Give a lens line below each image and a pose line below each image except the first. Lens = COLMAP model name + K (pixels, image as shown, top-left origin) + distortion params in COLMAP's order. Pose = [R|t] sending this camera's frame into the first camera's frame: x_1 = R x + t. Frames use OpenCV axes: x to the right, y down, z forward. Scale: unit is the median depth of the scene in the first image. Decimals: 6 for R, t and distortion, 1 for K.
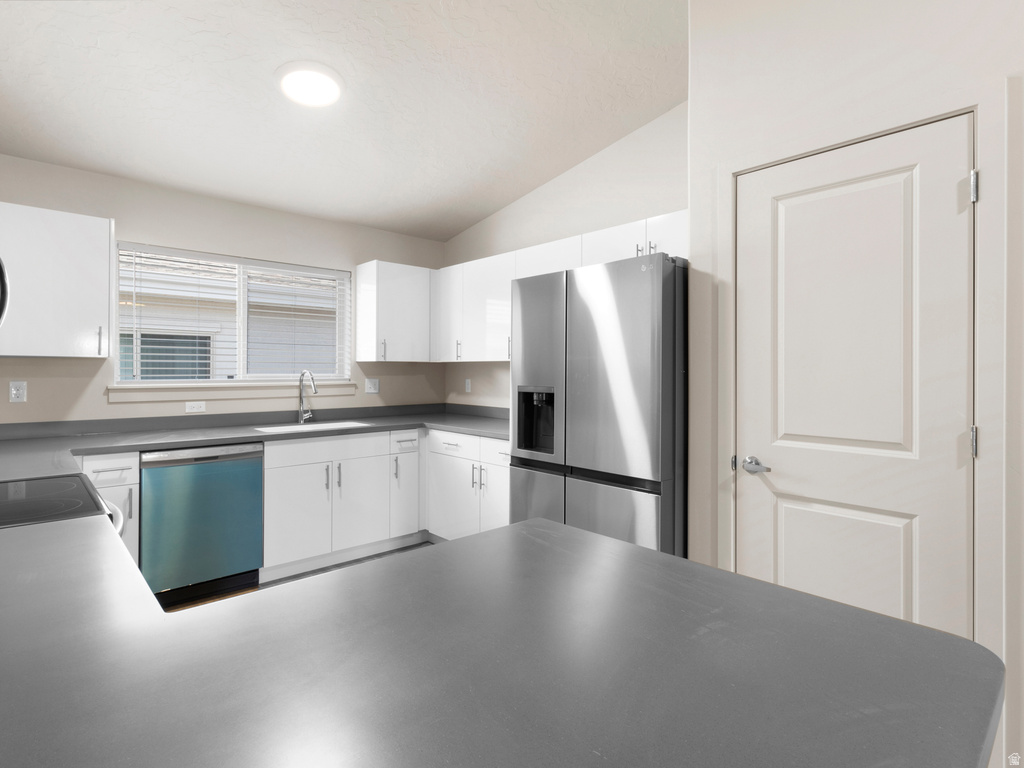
lens RADIAL K [[542.5, 0, 524.8], [0, 542.5, 368.9], [0, 0, 1]] dist [0.011670, -0.001078]
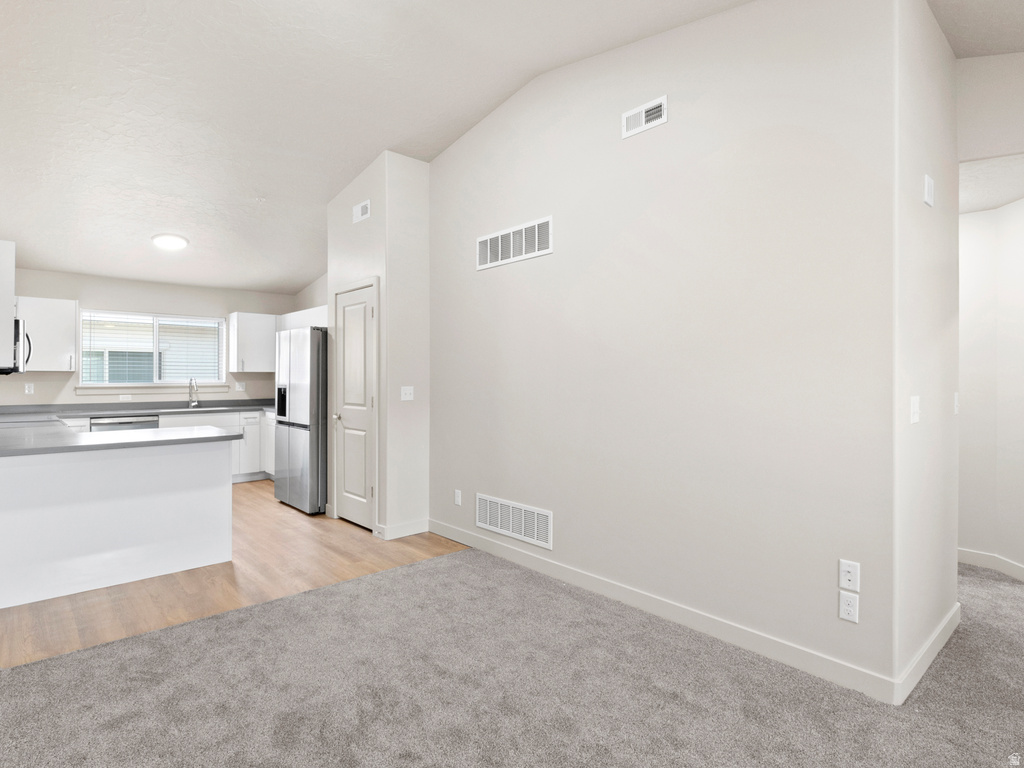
lens RADIAL K [[542.5, 0, 508.3], [0, 542.5, 376.2], [0, 0, 1]] dist [0.011670, -0.001078]
pose [[0.999975, -0.002454, -0.006690, 0.628775], [0.002465, 0.999995, 0.001781, -0.001735], [0.006685, -0.001798, 0.999976, -0.741965]]
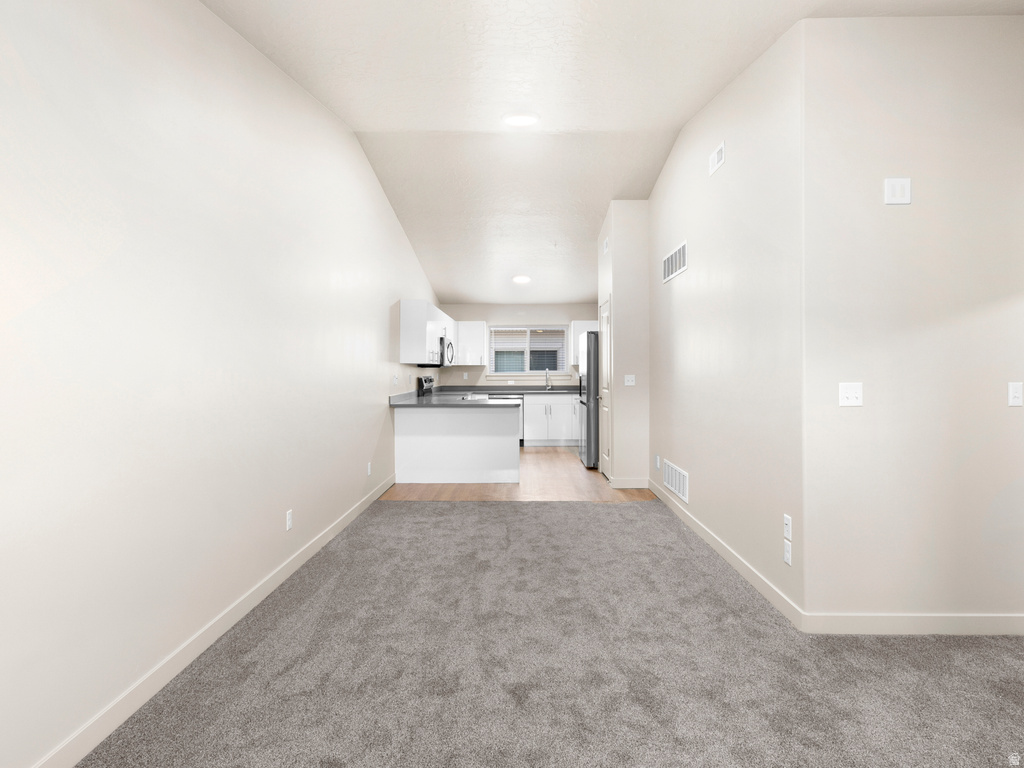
lens RADIAL K [[542.5, 0, 483.6], [0, 542.5, 376.3], [0, 0, 1]] dist [0.011670, -0.001078]
pose [[0.689965, 0.003052, -0.723837, 1.213050], [0.009217, 0.999873, 0.013001, 0.001379], [0.723784, -0.015642, 0.689849, -0.932541]]
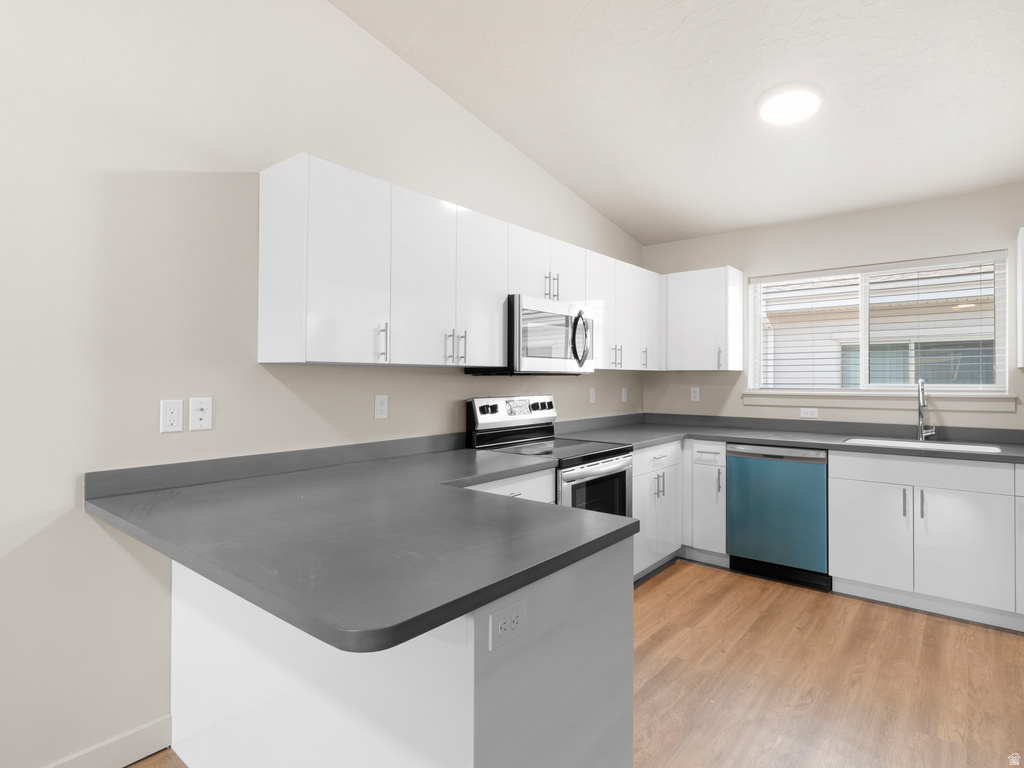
lens RADIAL K [[542.5, 0, 513.2], [0, 542.5, 375.8], [0, 0, 1]] dist [0.011670, -0.001078]
pose [[0.139386, -0.008727, -0.990200, 0.380561], [0.004107, 0.999958, -0.008235, 0.001459], [0.990230, -0.002919, 0.139416, 0.240477]]
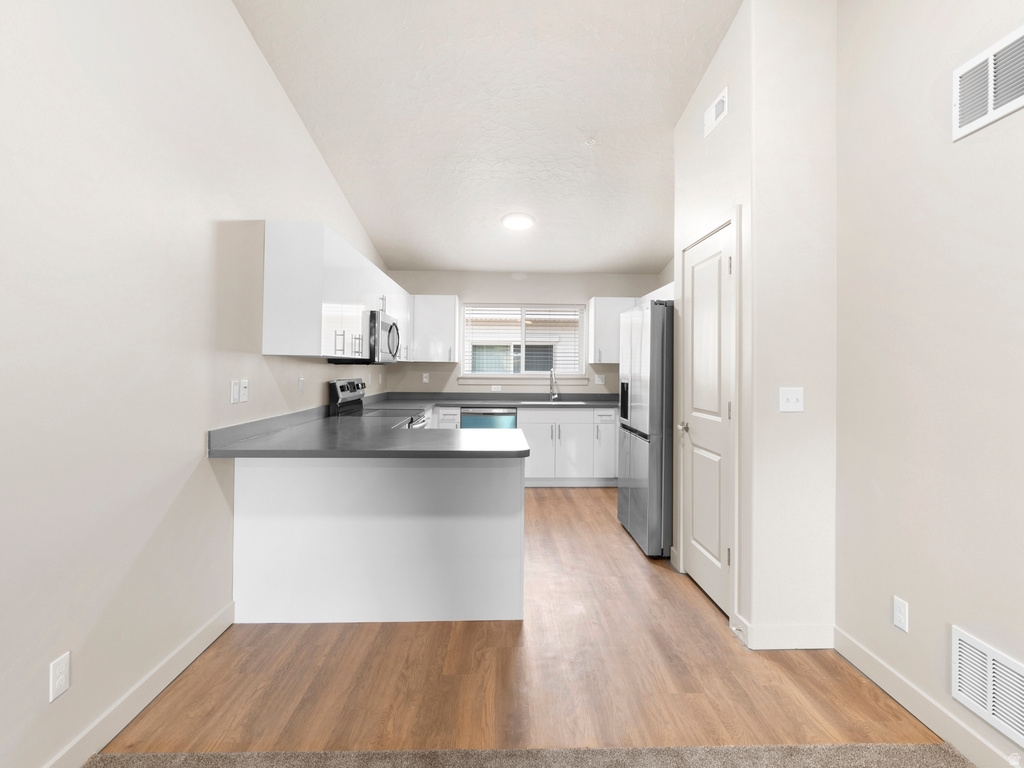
lens RADIAL K [[533.4, 0, 522.7], [0, 533.4, 362.4], [0, 0, 1]] dist [-0.002488, 0.003446]
pose [[0.770977, -0.003055, -0.636856, 0.568206], [-0.004153, 0.999943, -0.009825, -0.000346], [0.636850, 0.010219, 0.770920, -0.303816]]
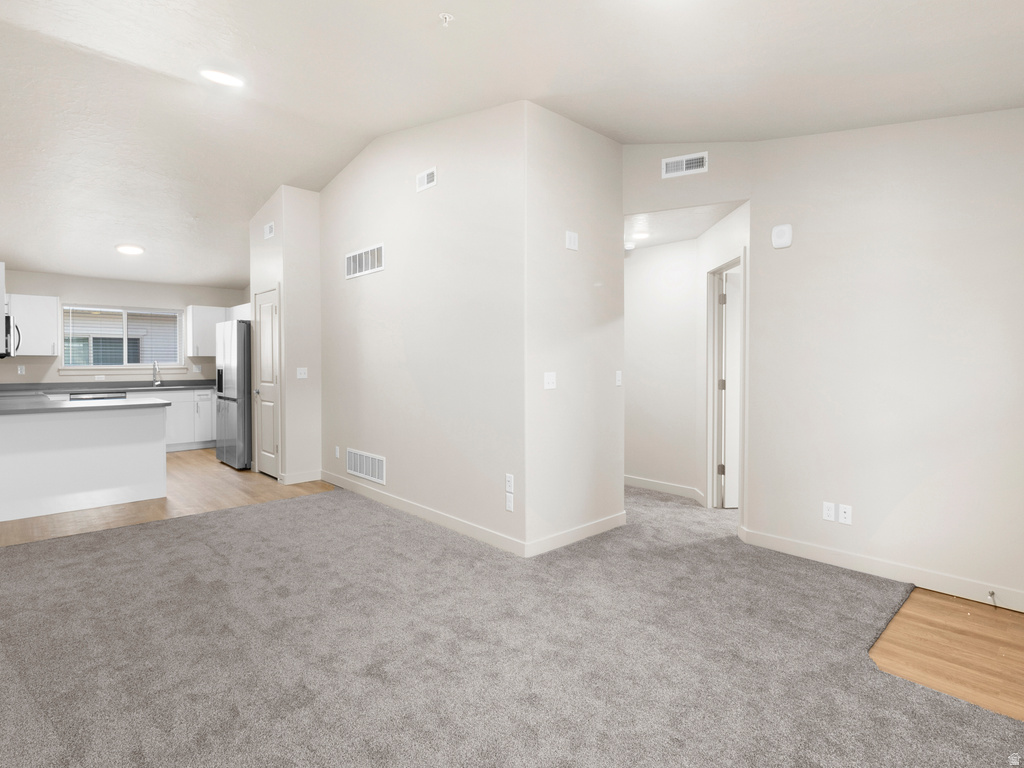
lens RADIAL K [[563.0, 0, 496.2], [0, 563.0, 374.9], [0, 0, 1]] dist [0.004263, 0.003388]
pose [[0.999302, -0.001643, -0.037308, 0.990843], [0.002687, 0.999606, 0.027955, -0.000570], [0.037247, -0.028036, 0.998913, -1.111203]]
